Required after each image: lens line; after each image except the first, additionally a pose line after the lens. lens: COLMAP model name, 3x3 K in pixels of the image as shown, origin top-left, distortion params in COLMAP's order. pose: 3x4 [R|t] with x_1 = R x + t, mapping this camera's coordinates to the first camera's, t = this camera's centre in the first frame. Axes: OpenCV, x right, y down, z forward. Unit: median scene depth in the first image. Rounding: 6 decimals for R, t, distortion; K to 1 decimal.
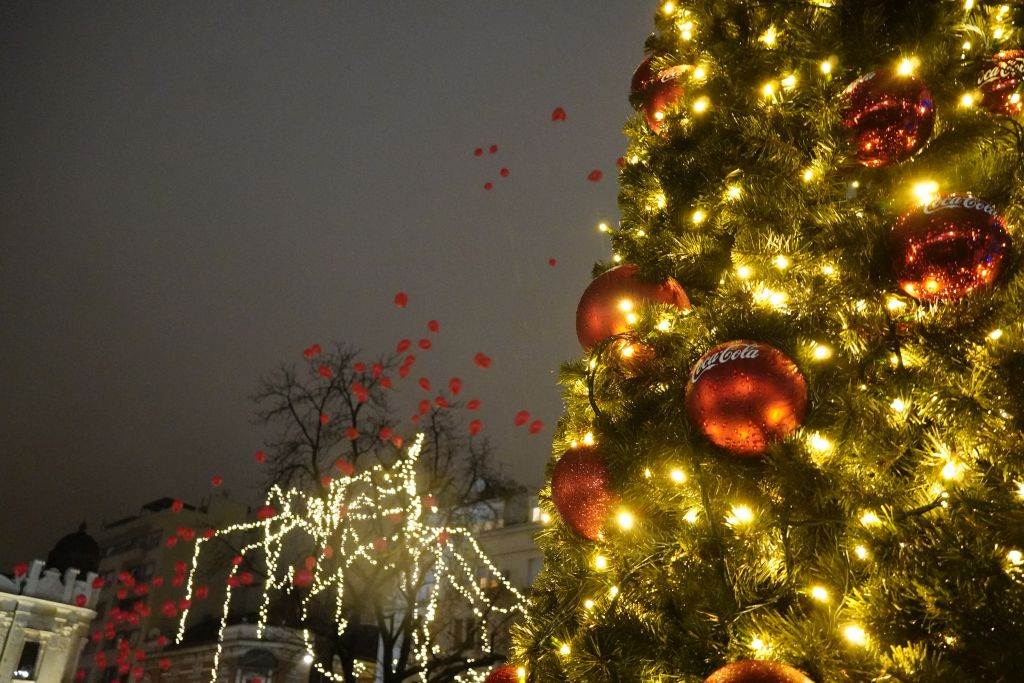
lens RADIAL K [[827.6, 0, 512.0], [0, 827.6, 343.9], [0, 0, 1]] dist [-0.004211, 0.000211]
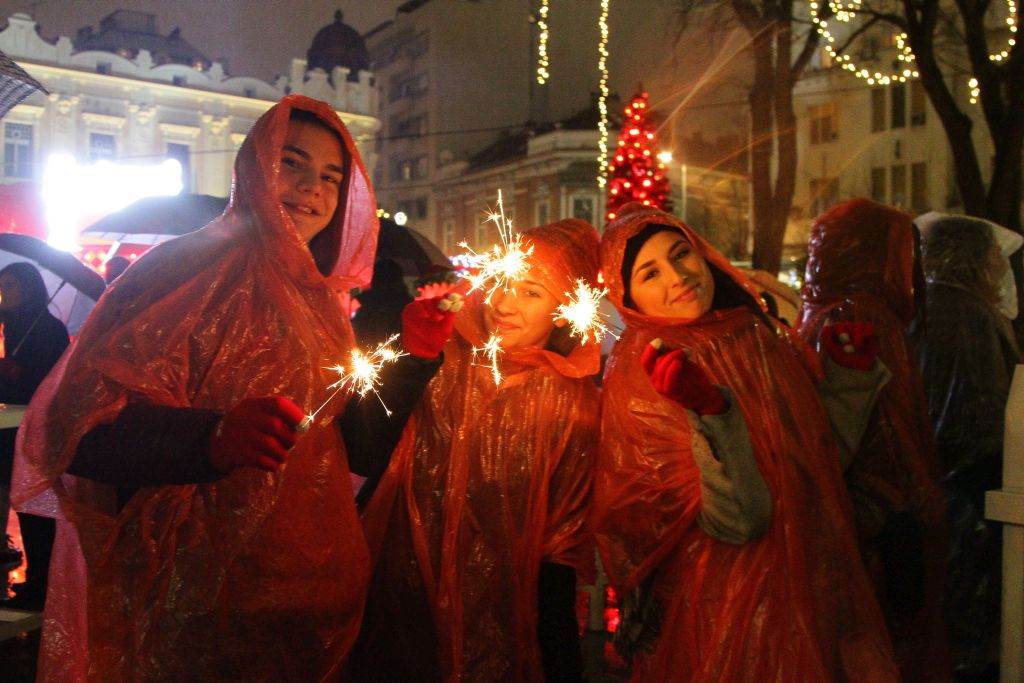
lens RADIAL K [[1085.1, 0, 510.4], [0, 1085.1, 342.2], [0, 0, 1]] dist [-0.069129, 0.000000]
pose [[0.948634, -0.010647, -0.316198, -0.073979], [0.161334, 0.876002, 0.454523, 0.068630], [0.272151, -0.482190, 0.832723, 0.099557]]
